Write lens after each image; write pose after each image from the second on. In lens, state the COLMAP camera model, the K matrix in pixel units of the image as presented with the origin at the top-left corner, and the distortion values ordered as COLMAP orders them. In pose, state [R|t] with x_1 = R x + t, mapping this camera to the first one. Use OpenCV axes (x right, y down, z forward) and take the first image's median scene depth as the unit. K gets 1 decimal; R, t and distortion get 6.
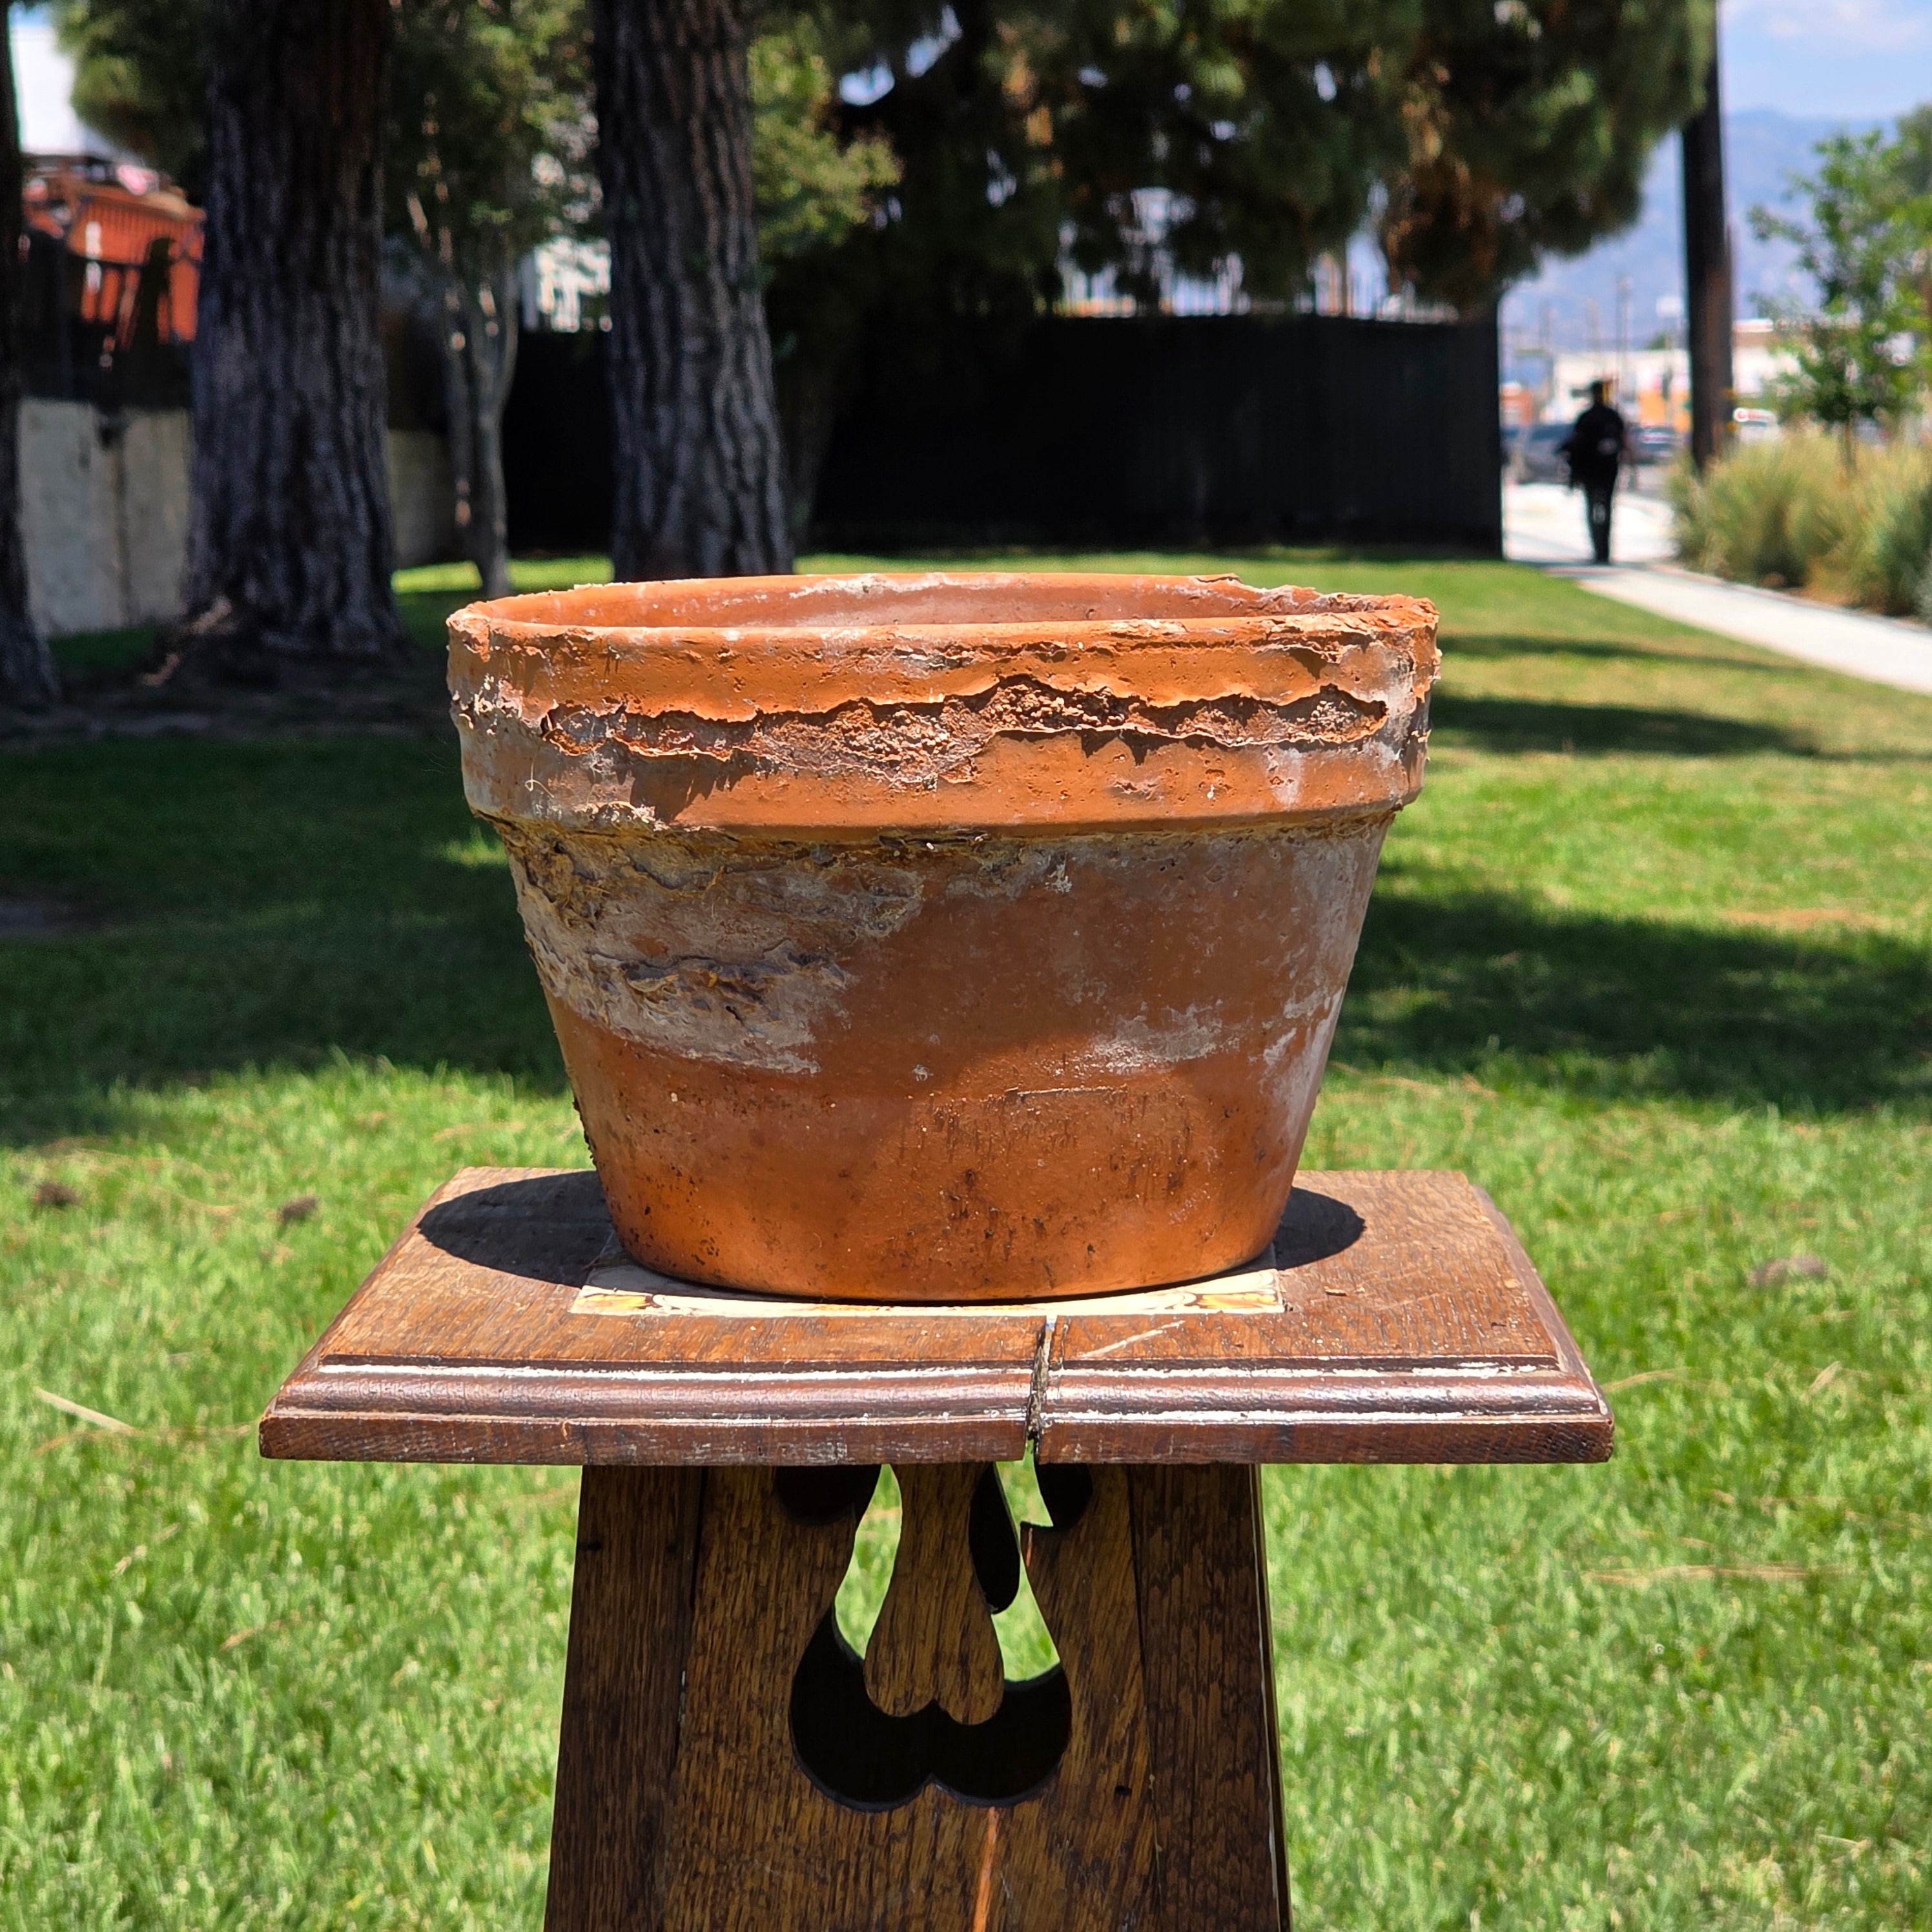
lens RADIAL K [[5747.6, 0, 968.8], [0, 5747.6, 931.4], [0, 0, 1]] dist [-0.795017, 12.194493]
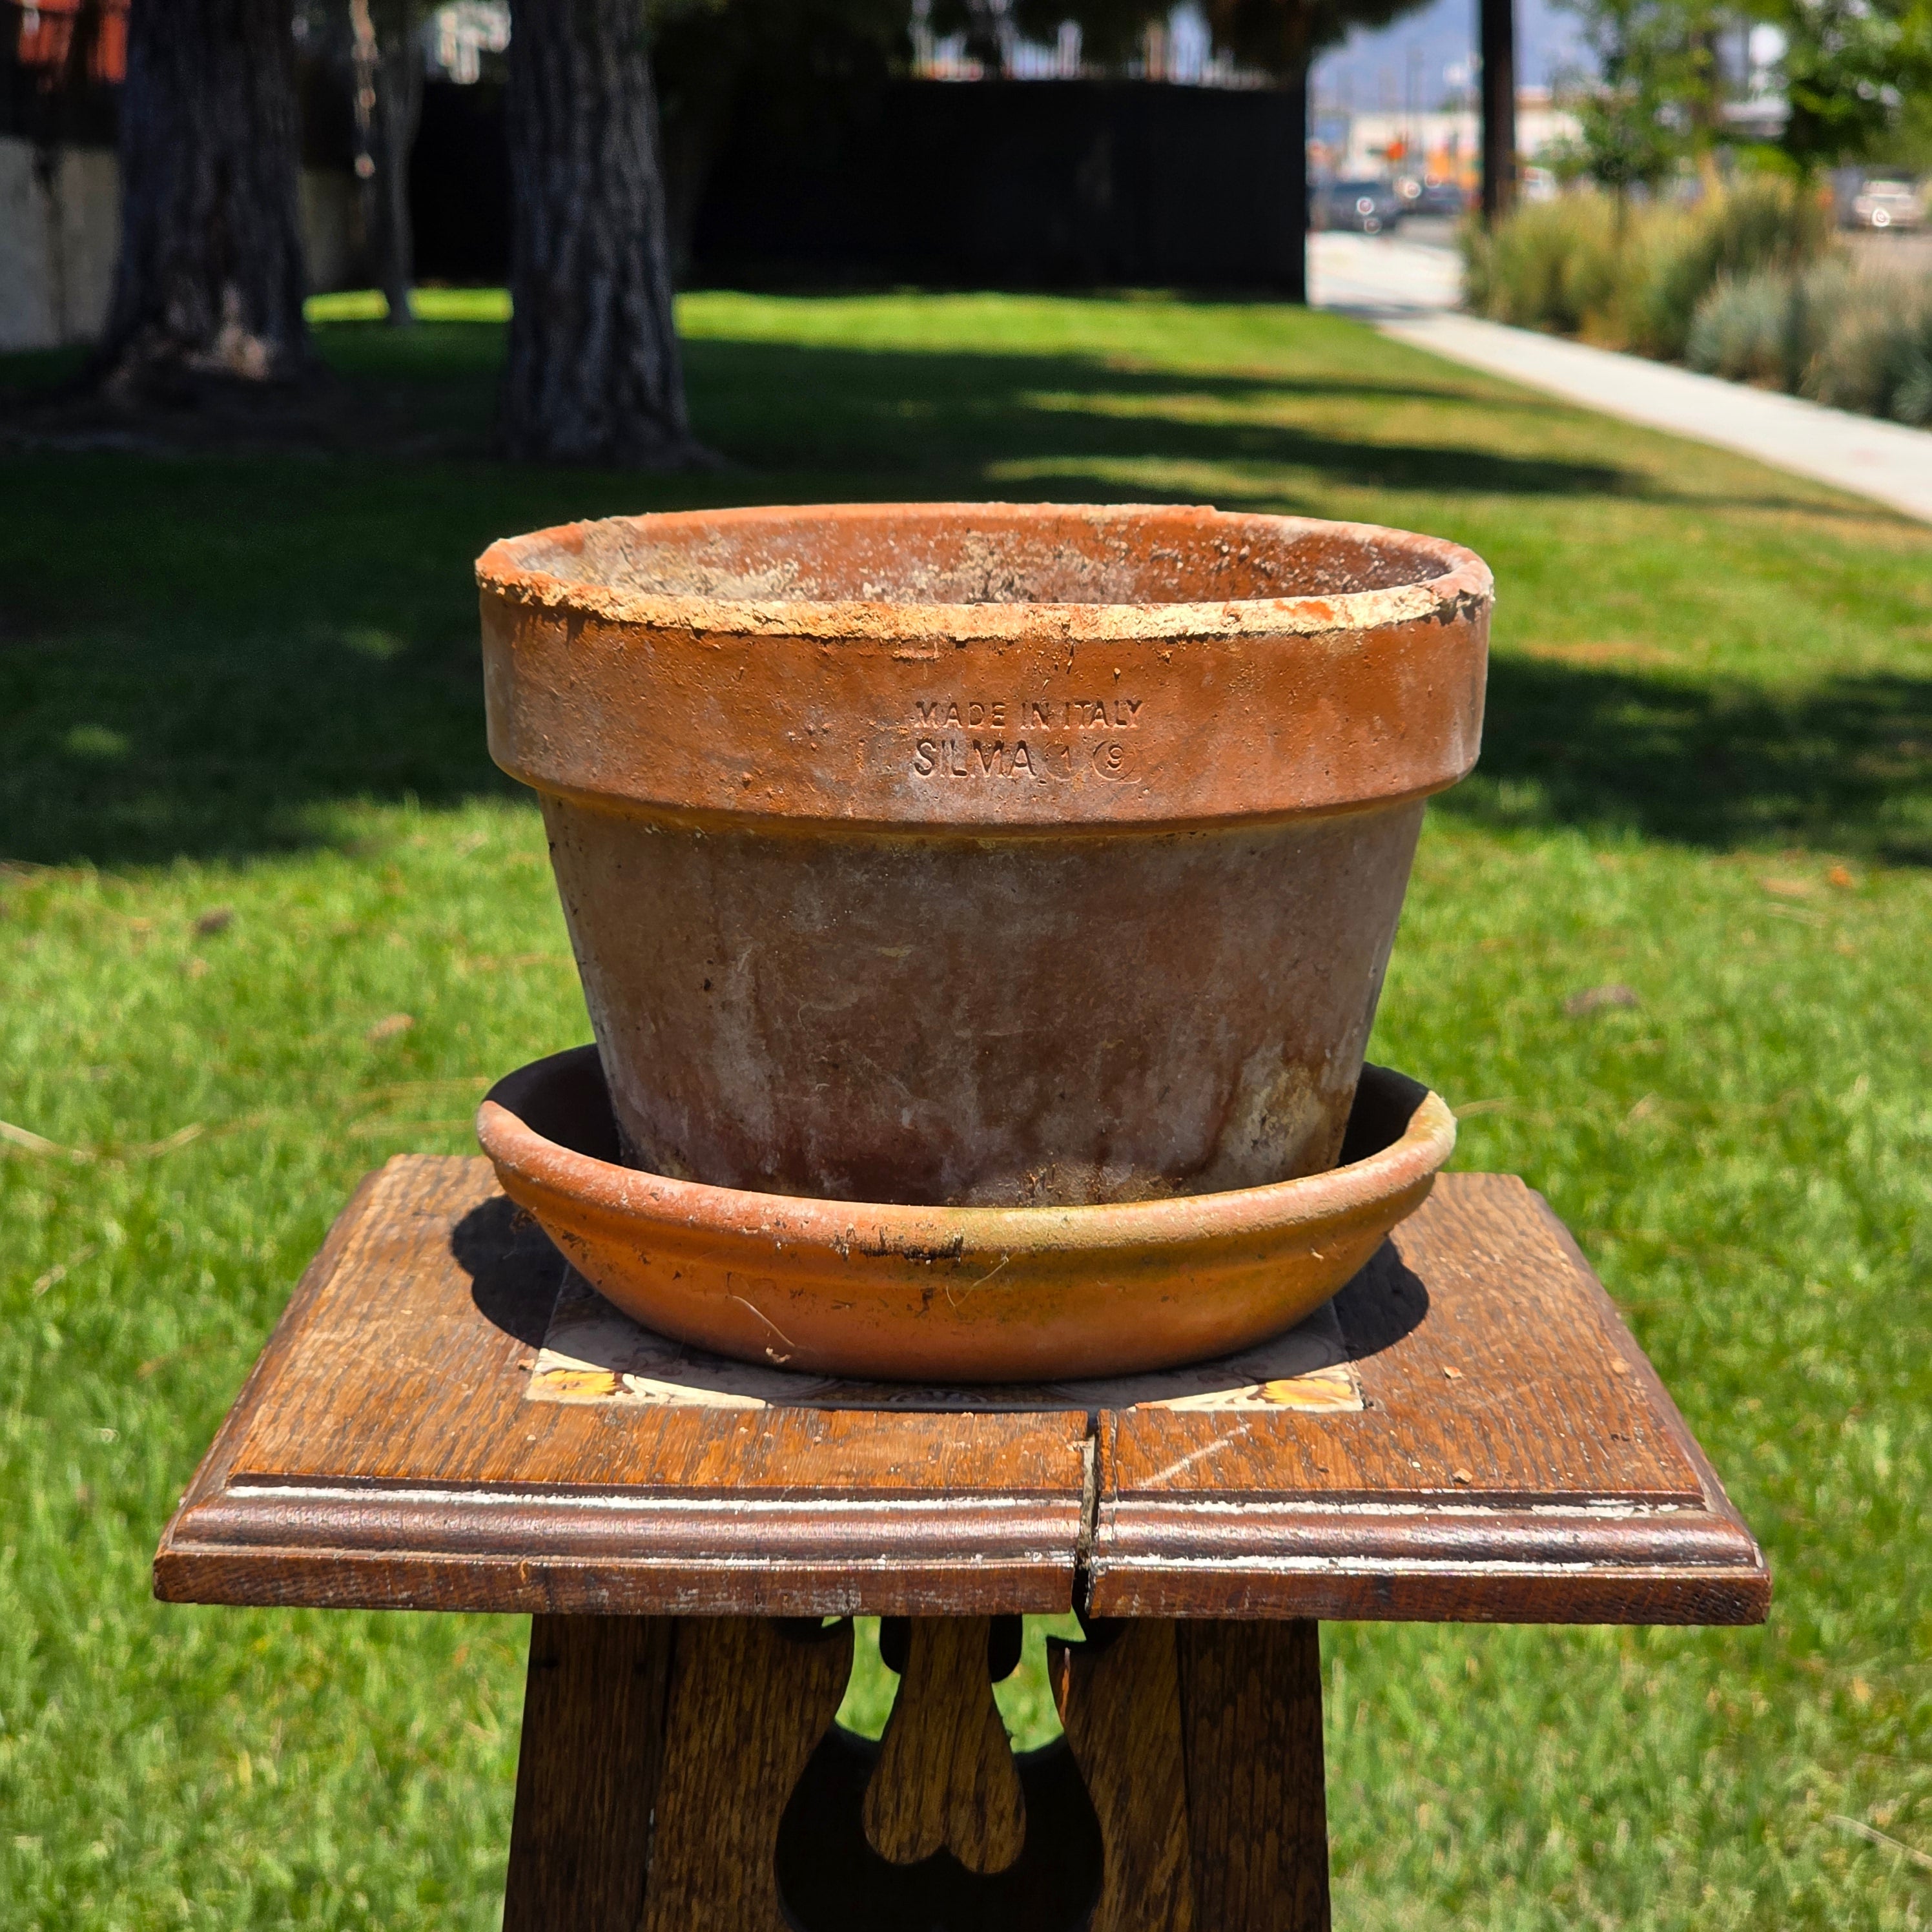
lens RADIAL K [[5014.0, 0, 1000.7], [0, 5014.0, 966.9], [0, 0, 1]] dist [-0.120069, 0.883576]
pose [[0.999160, 0.013385, 0.038722, -0.028927], [-0.016083, 0.997401, 0.070238, -0.050932], [-0.037681, -0.070802, 0.996778, 0.259134]]
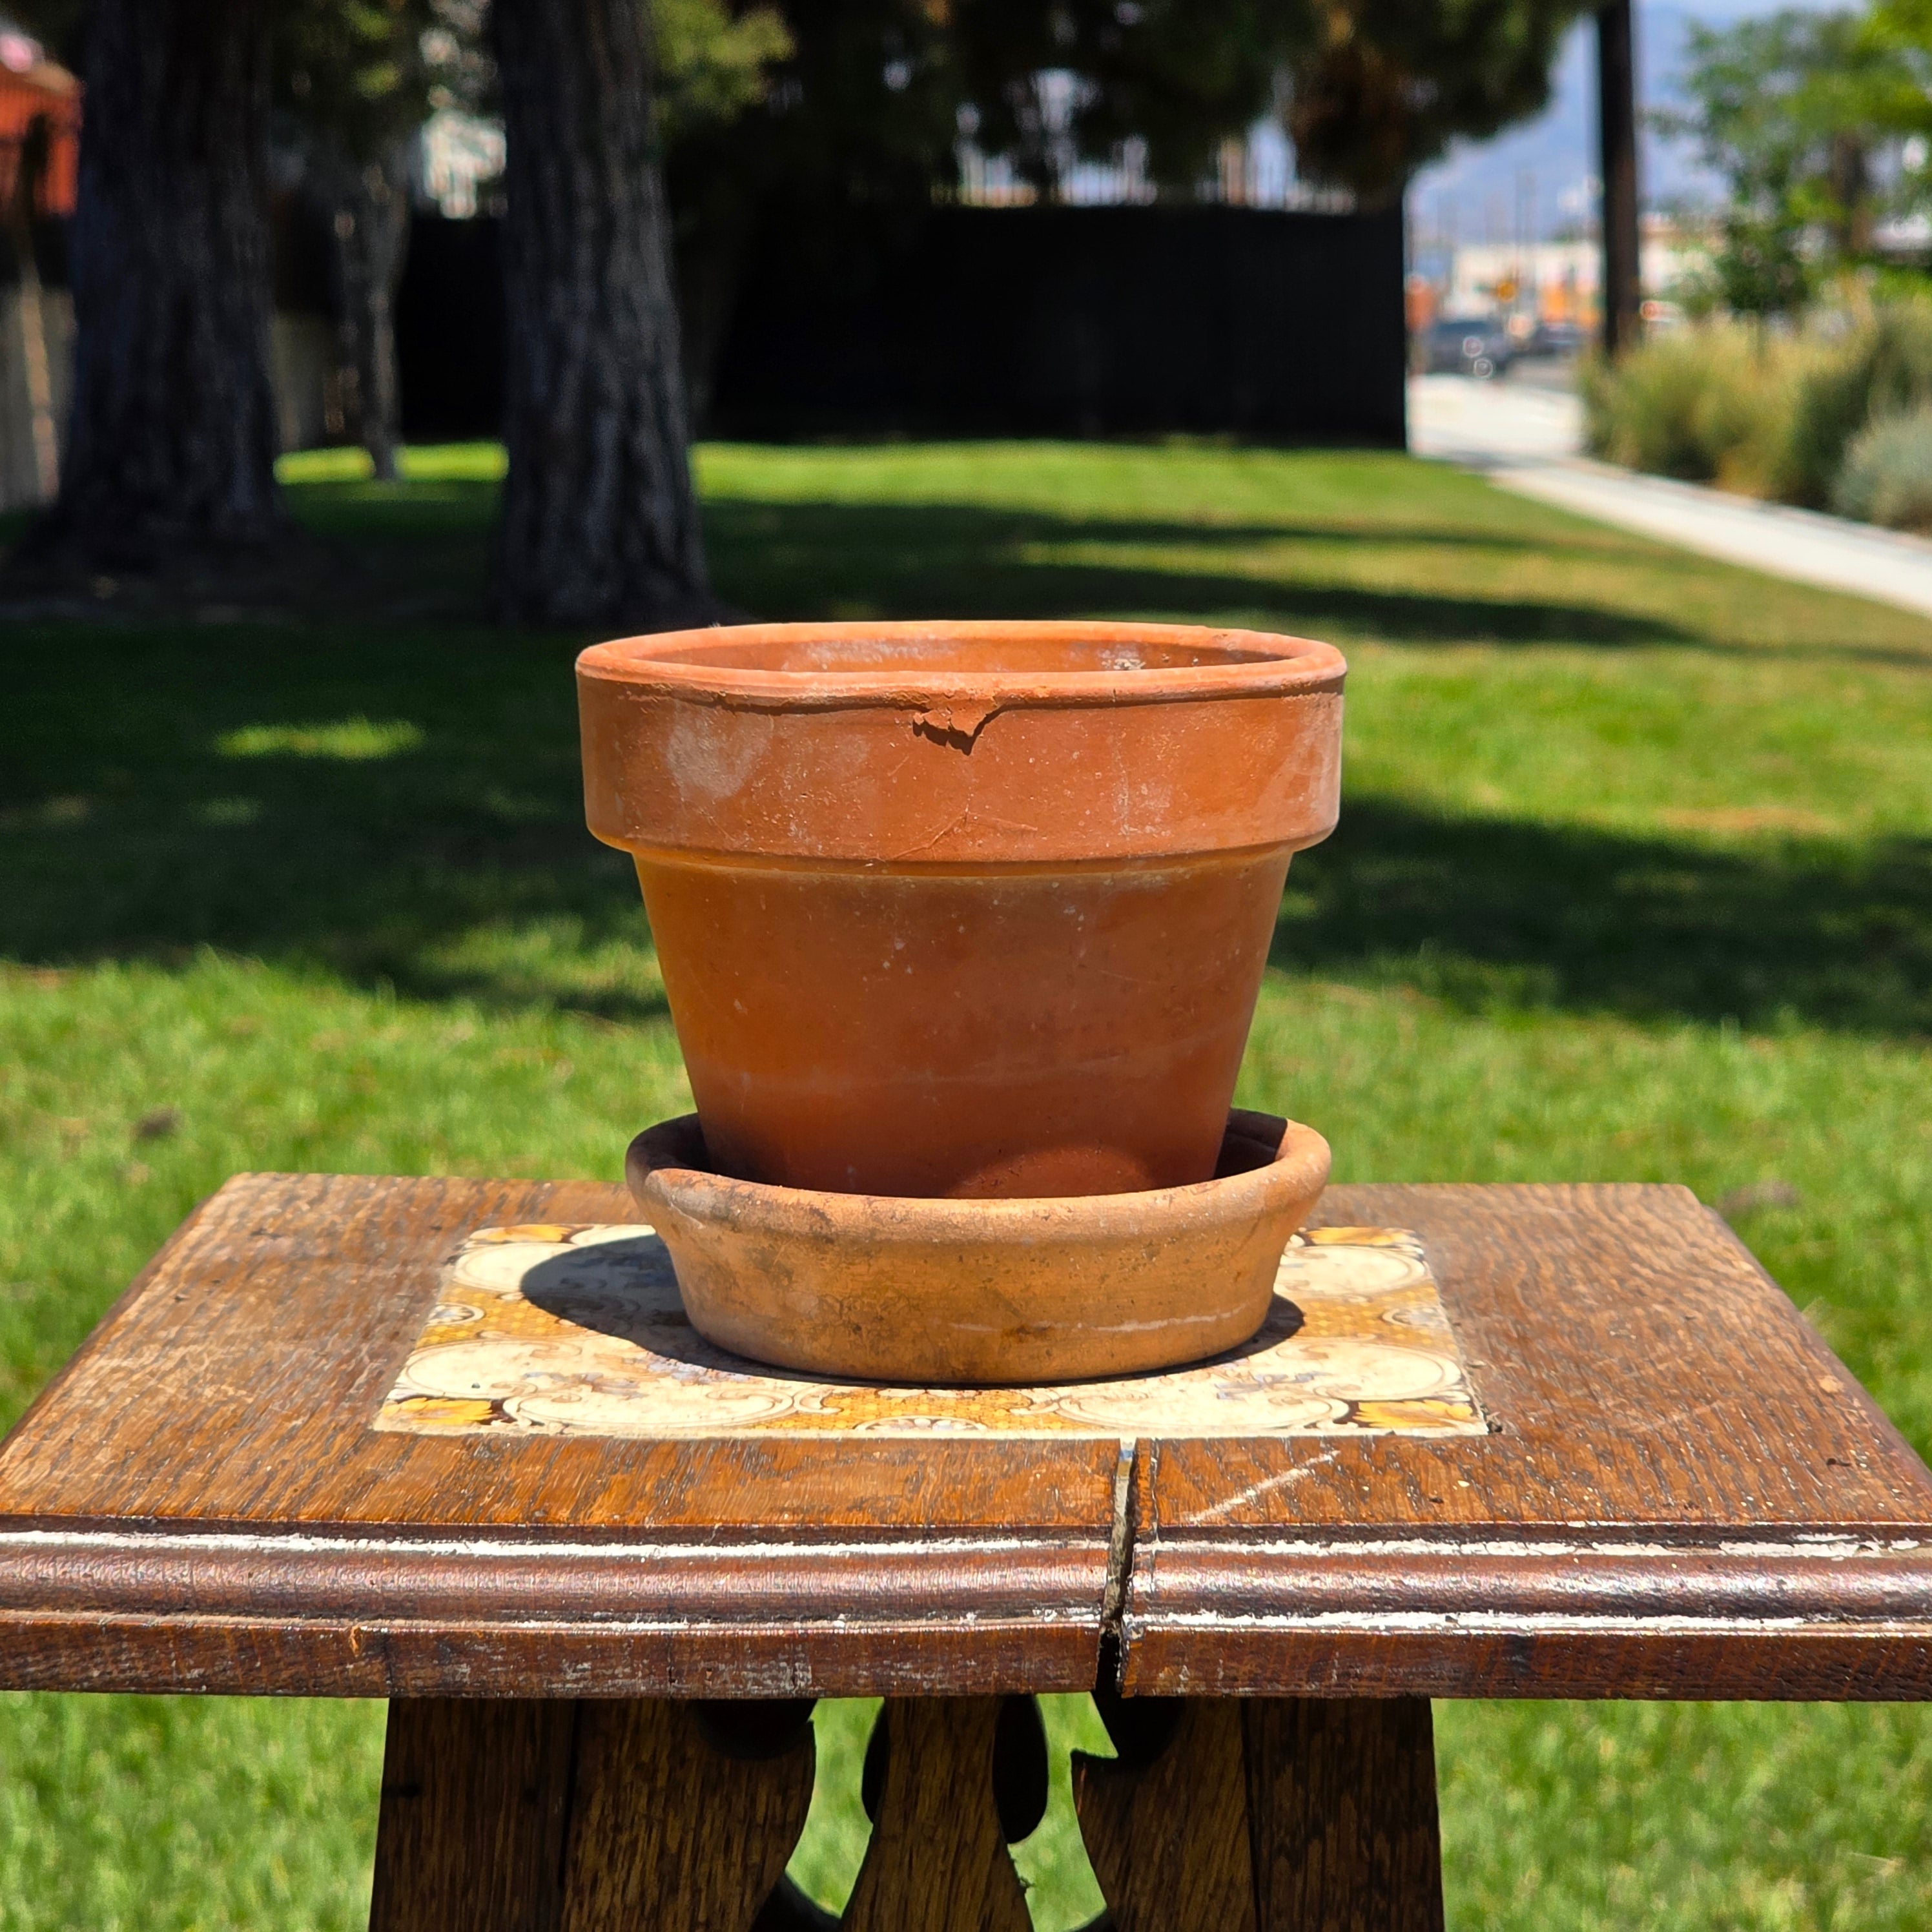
lens RADIAL K [[5620.1, 0, 966.0], [0, 5620.1, 966.0], [0, 0, 1]] dist [-0.137969, 1.281195]
pose [[0.999804, 0.004717, 0.019238, -0.015741], [-0.005187, 0.999688, 0.024448, -0.000769], [-0.019117, -0.024543, 0.999516, 0.373773]]
